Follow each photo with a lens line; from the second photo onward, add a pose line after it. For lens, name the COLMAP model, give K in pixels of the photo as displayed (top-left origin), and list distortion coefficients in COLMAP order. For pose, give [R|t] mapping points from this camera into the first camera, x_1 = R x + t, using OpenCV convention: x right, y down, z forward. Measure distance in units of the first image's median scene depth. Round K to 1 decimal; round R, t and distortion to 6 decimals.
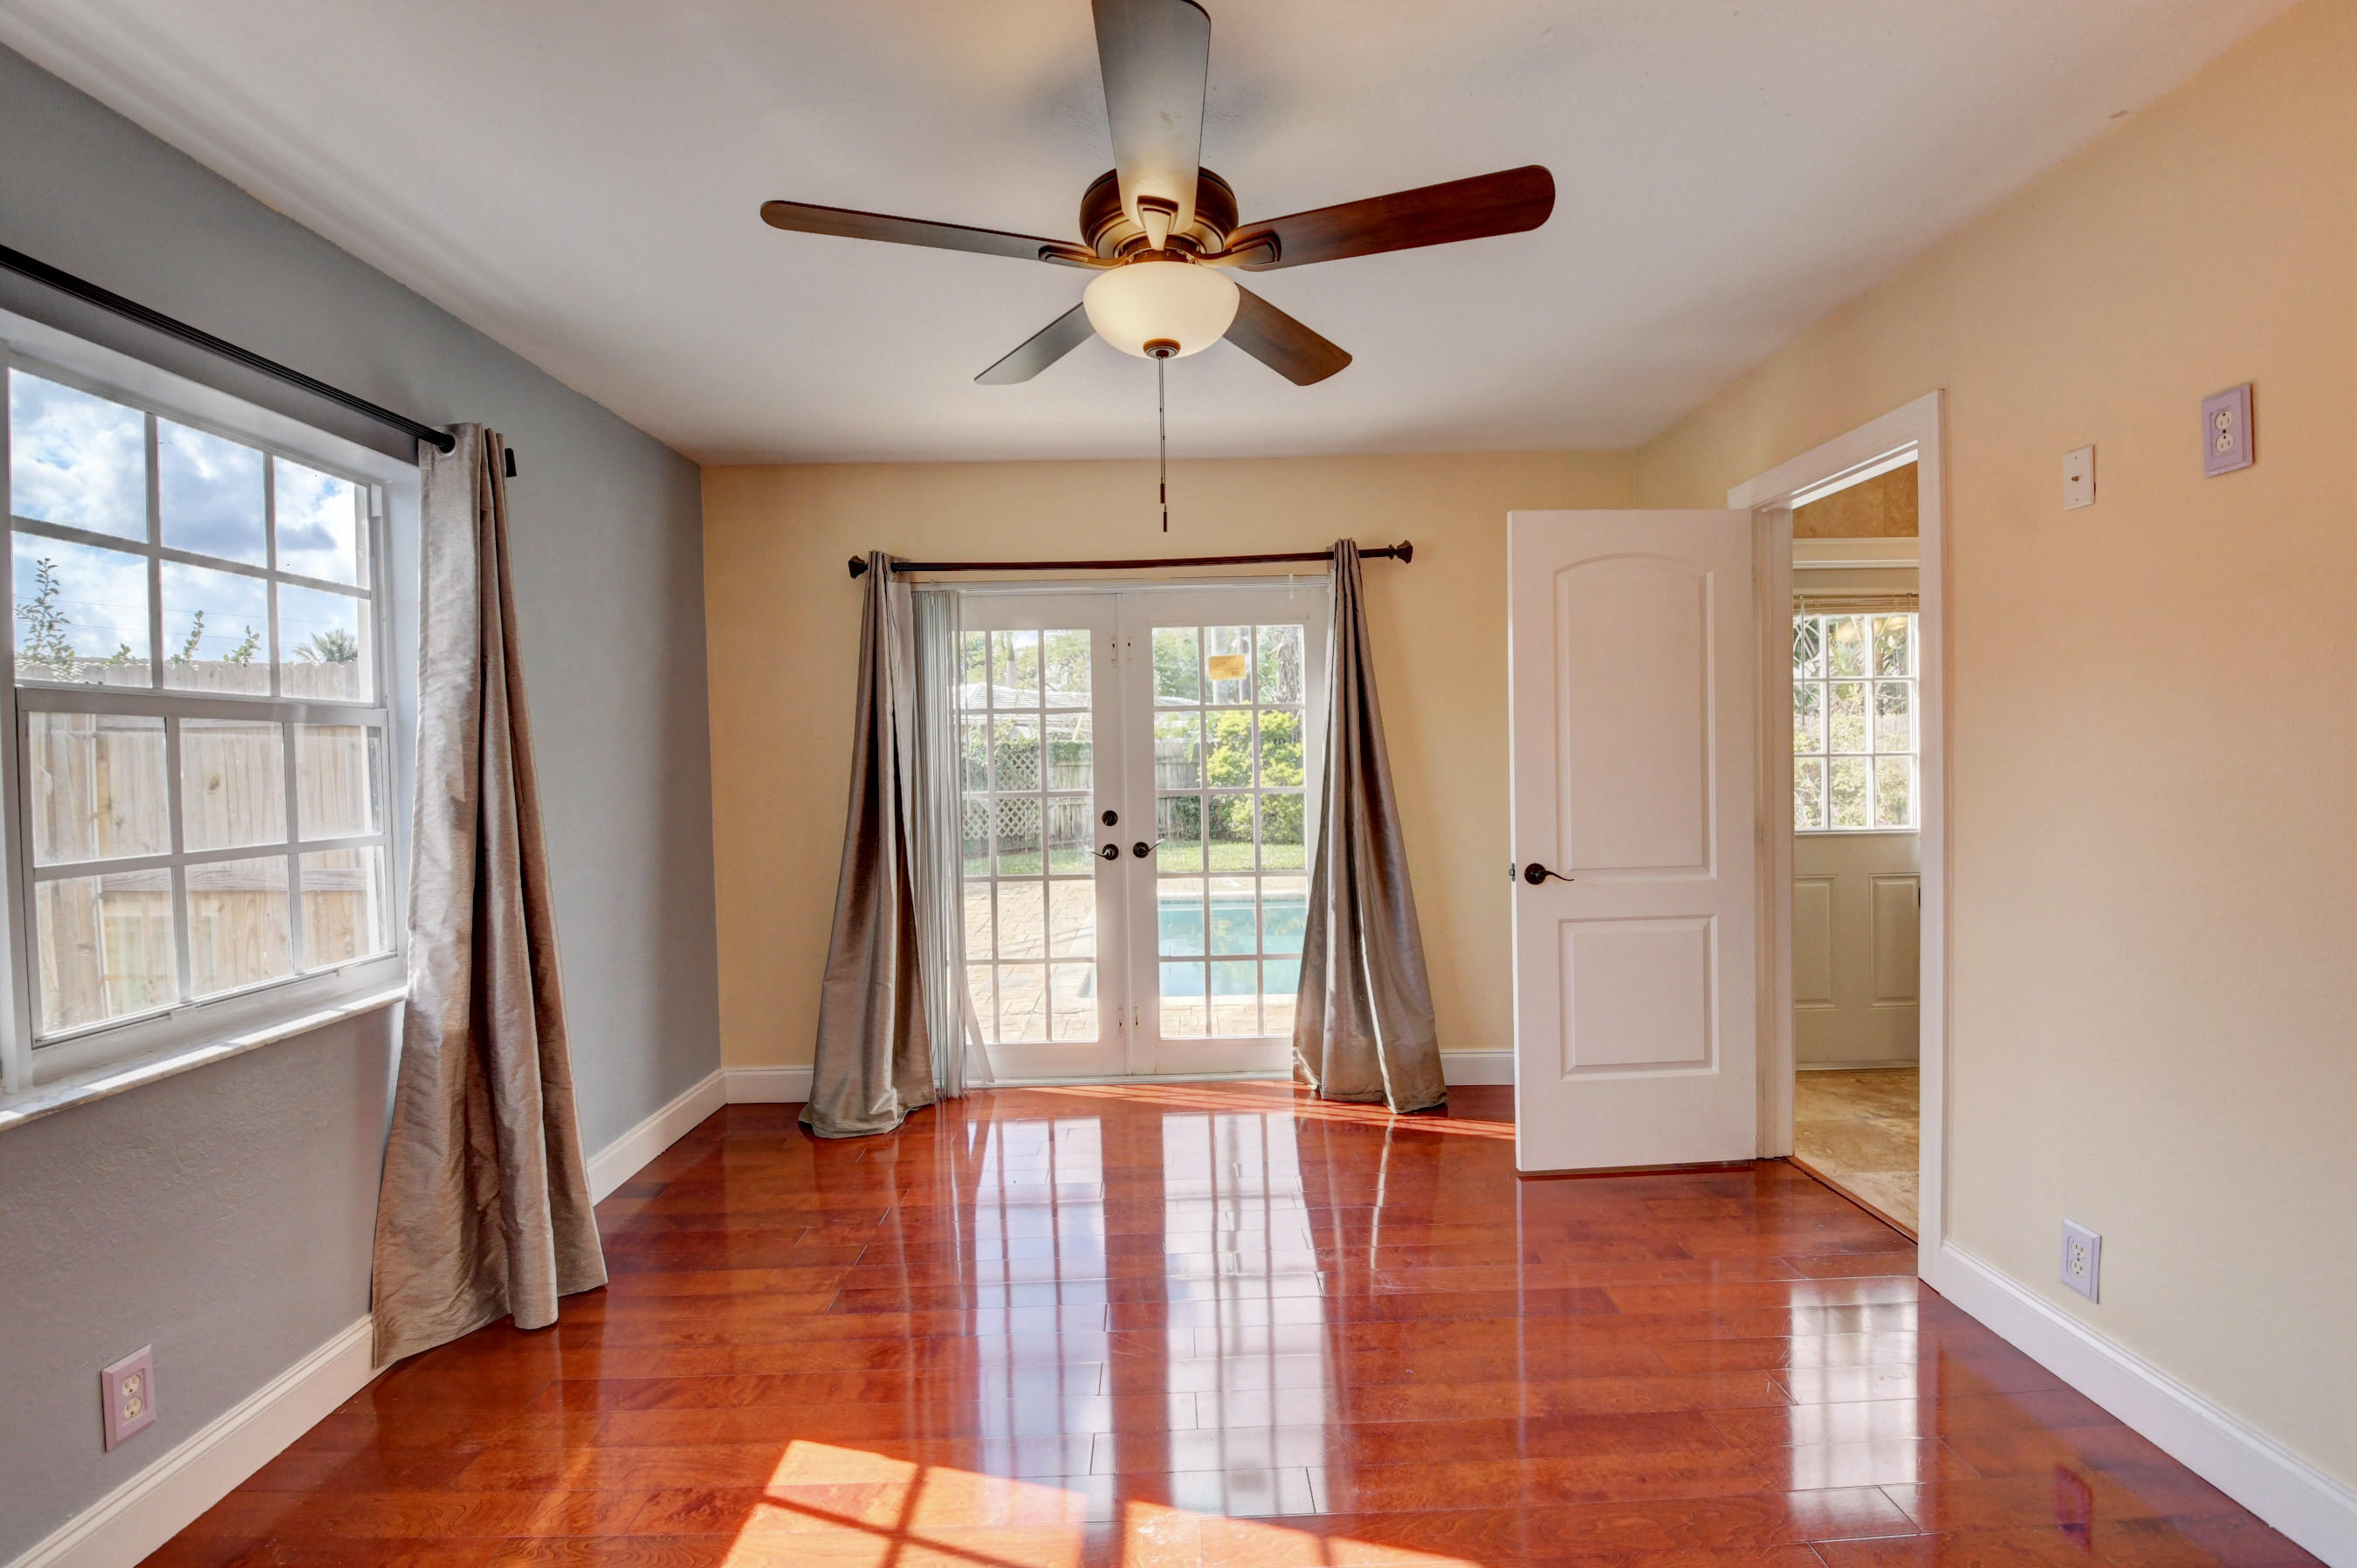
lens RADIAL K [[1041.8, 0, 1173.1], [0, 1041.8, 774.5], [0, 0, 1]] dist [0.025402, -0.031152]
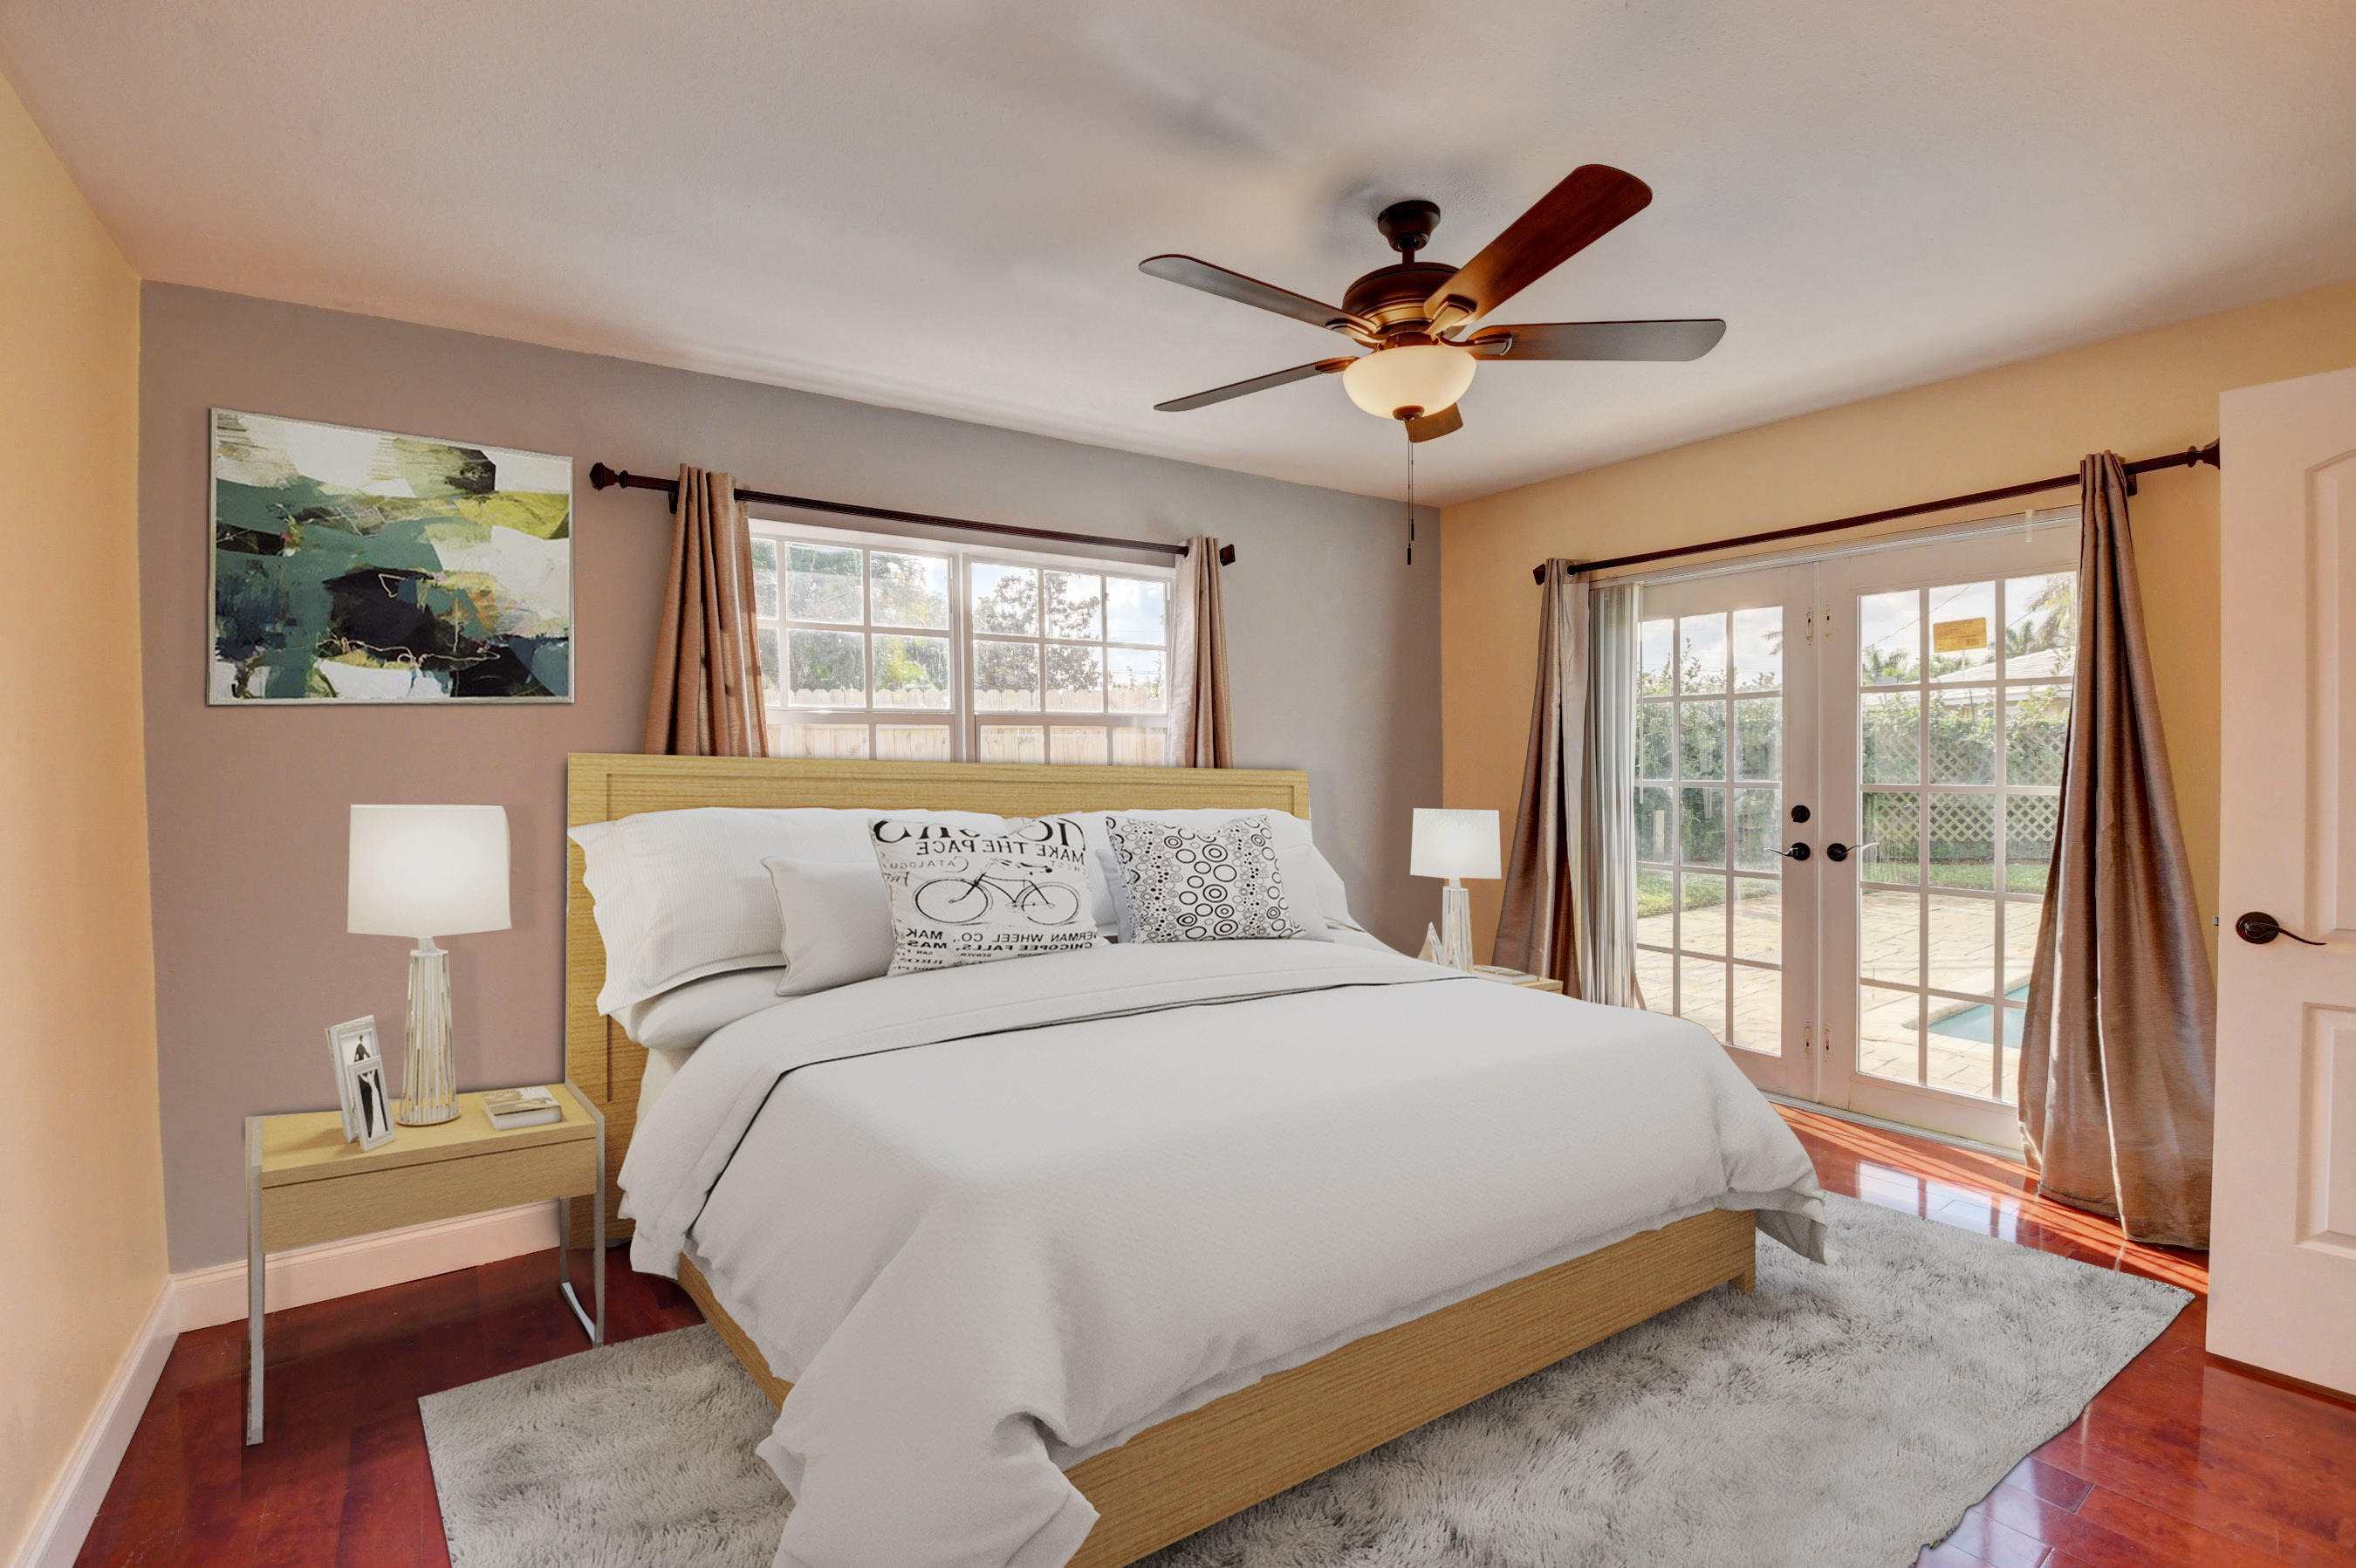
lens RADIAL K [[1041.3, 0, 1172.6], [0, 1041.3, 774.5], [0, 0, 1]] dist [0.025402, -0.031152]
pose [[0.566558, 0.028895, -0.823515, 0.395837], [-0.012789, 0.999573, 0.026274, -0.009416], [0.823922, -0.004354, 0.566686, 0.043148]]
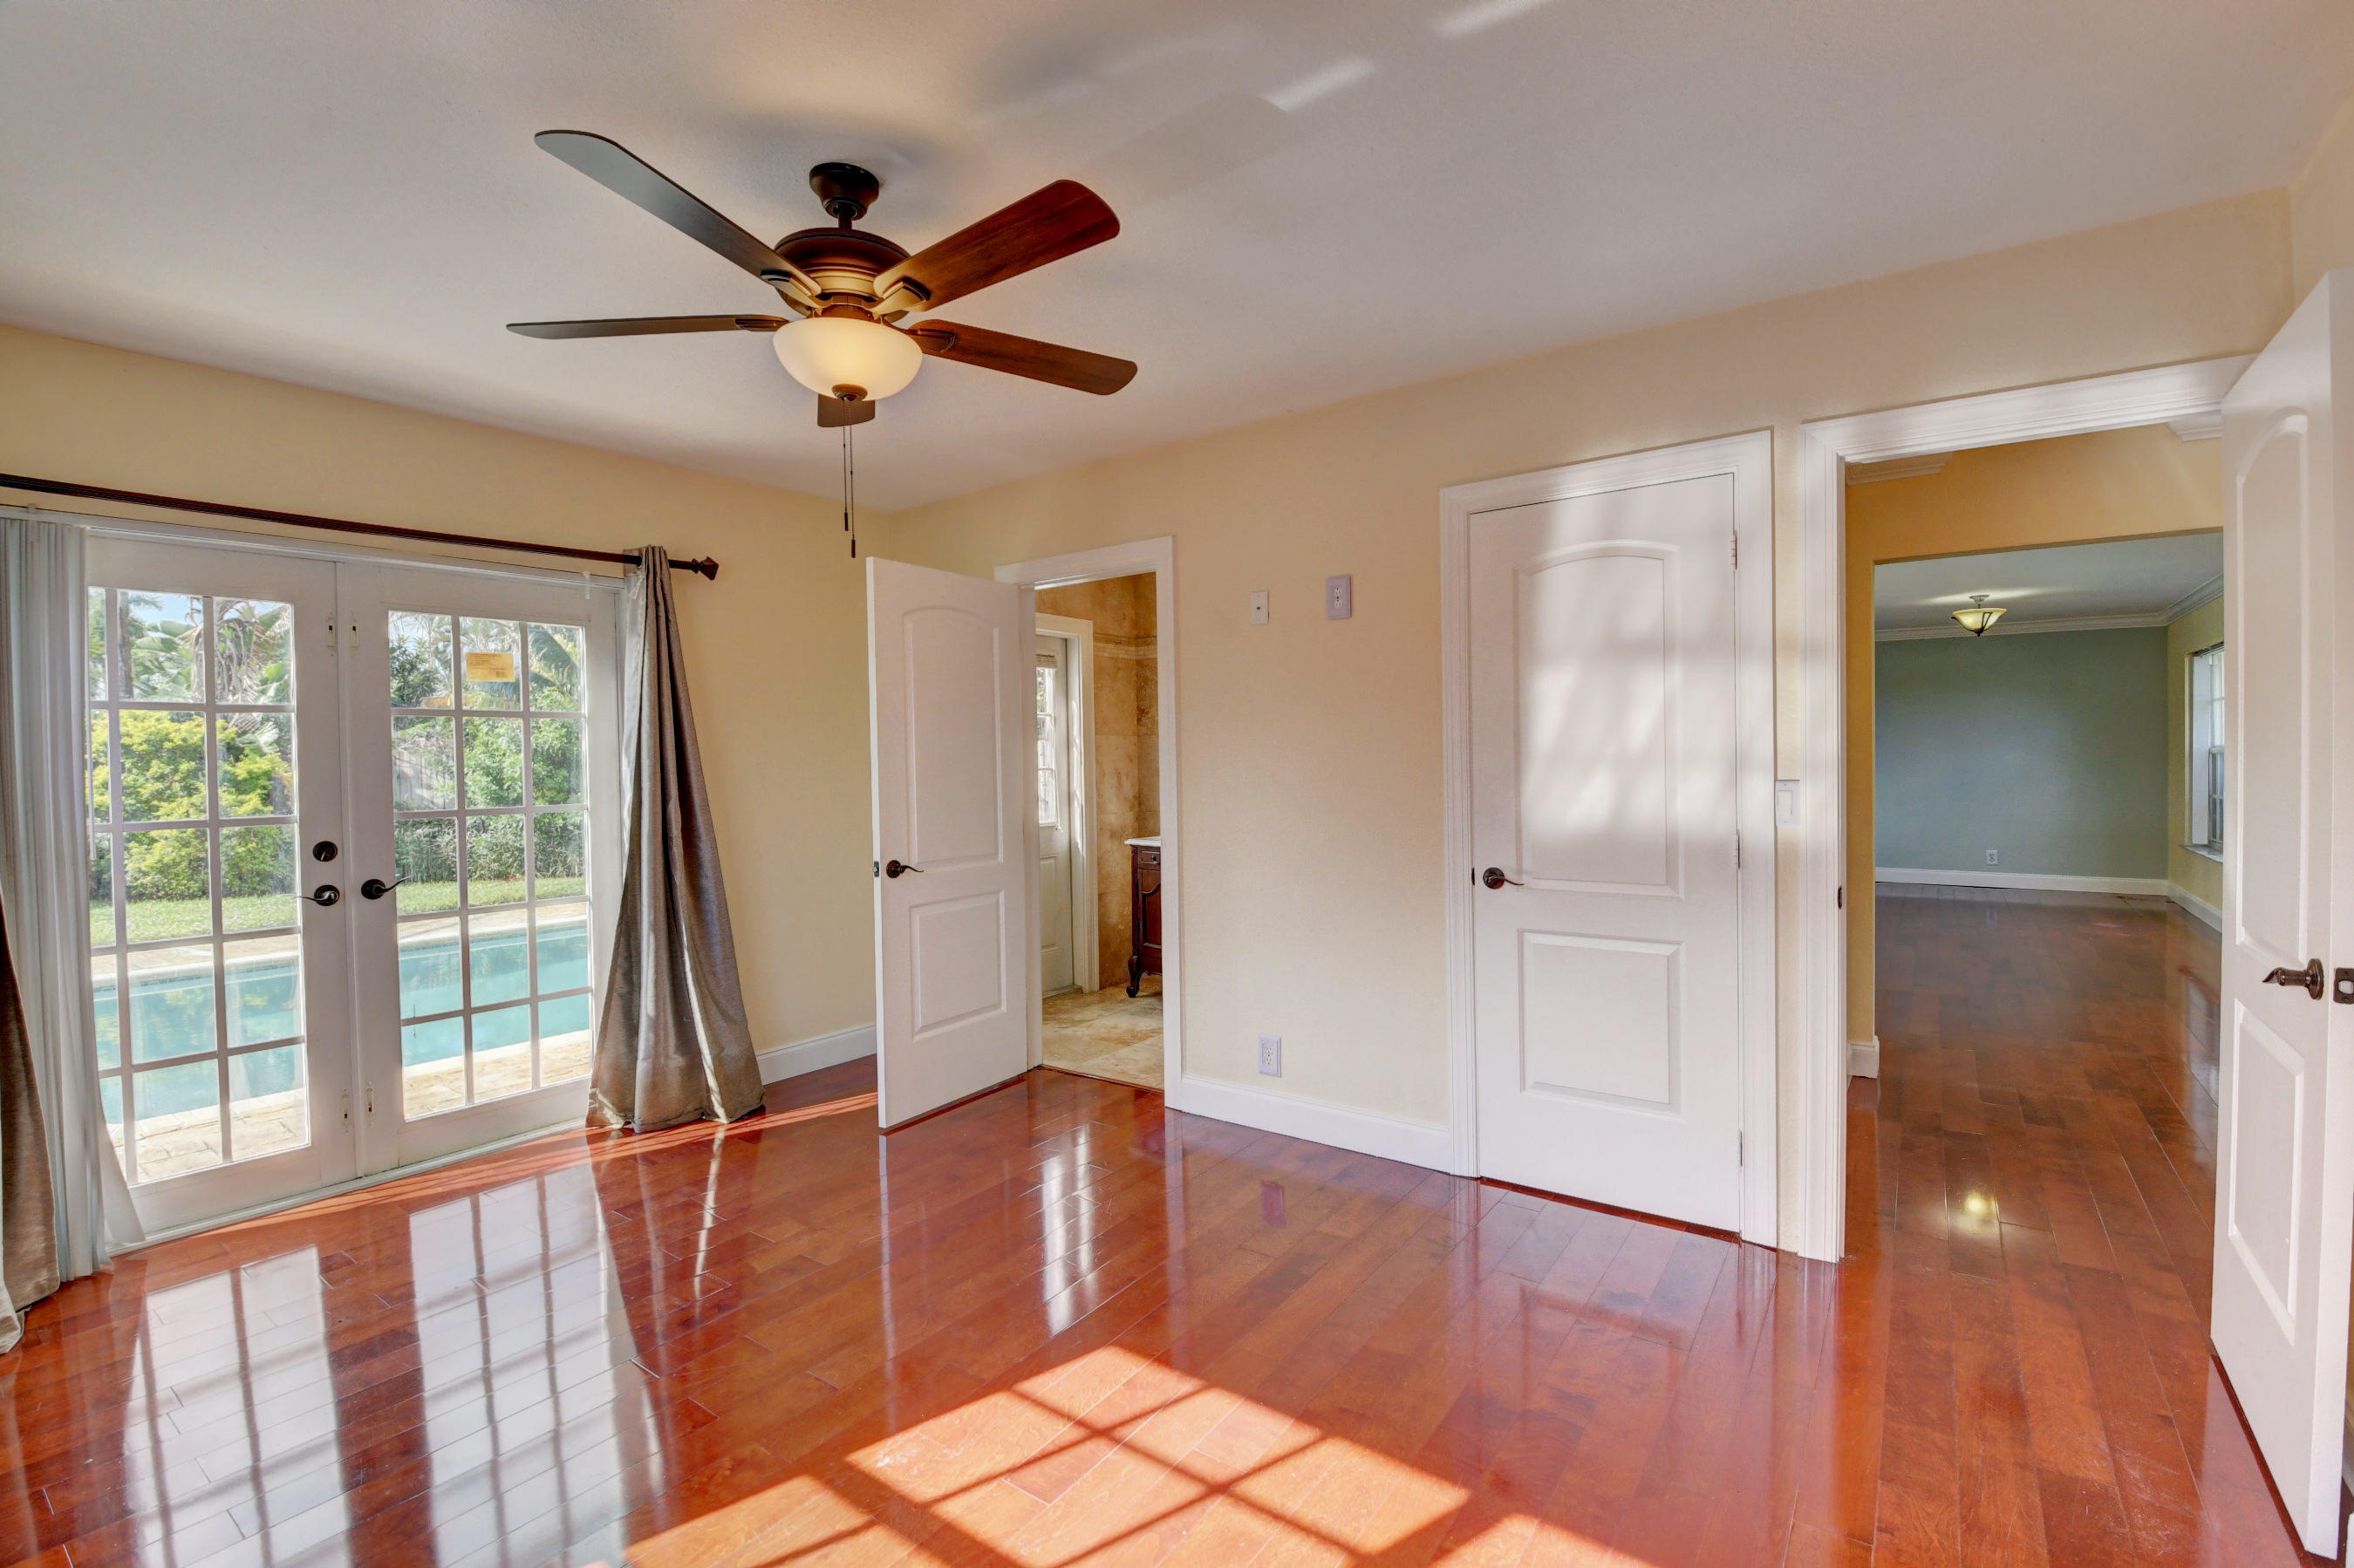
lens RADIAL K [[1052.9, 0, 1190.0], [0, 1052.9, 774.1], [0, 0, 1]] dist [0.000026, -0.016683]
pose [[0.584608, -0.001991, 0.811314, -0.329415], [0.020594, 0.999711, -0.012385, 0.008062], [-0.811055, 0.023949, 0.584480, 0.031955]]
